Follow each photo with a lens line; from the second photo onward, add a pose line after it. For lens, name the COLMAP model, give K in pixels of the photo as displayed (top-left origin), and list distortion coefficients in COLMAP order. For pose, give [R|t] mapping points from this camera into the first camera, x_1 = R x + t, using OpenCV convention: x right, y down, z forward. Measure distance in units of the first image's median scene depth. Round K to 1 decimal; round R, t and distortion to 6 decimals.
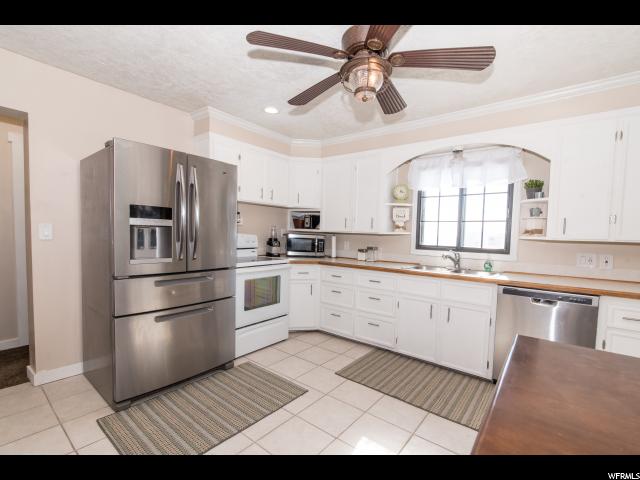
lens RADIAL K [[296.4, 0, 318.7], [0, 296.4, 249.2], [0, 0, 1]] dist [-0.002205, -0.000256]
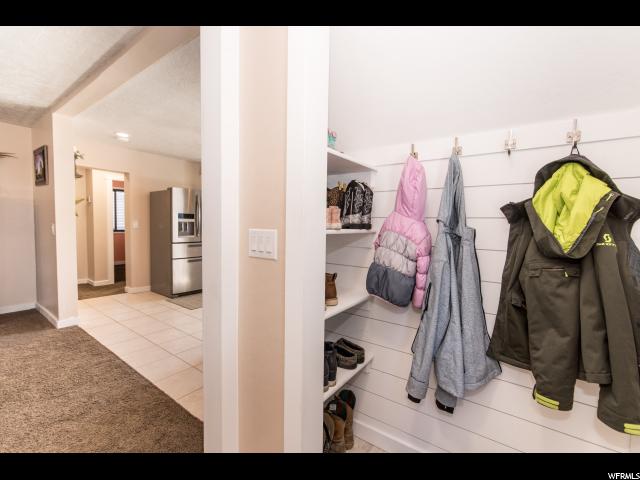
lens RADIAL K [[282.3, 0, 320.0], [0, 282.3, 240.0], [0, 0, 1]] dist [-0.000728, -0.000111]
pose [[0.998847, -0.009990, 0.046954, 0.258919], [0.010142, 0.999944, -0.002990, 0.053783], [-0.046922, 0.003463, 0.998893, -0.837750]]
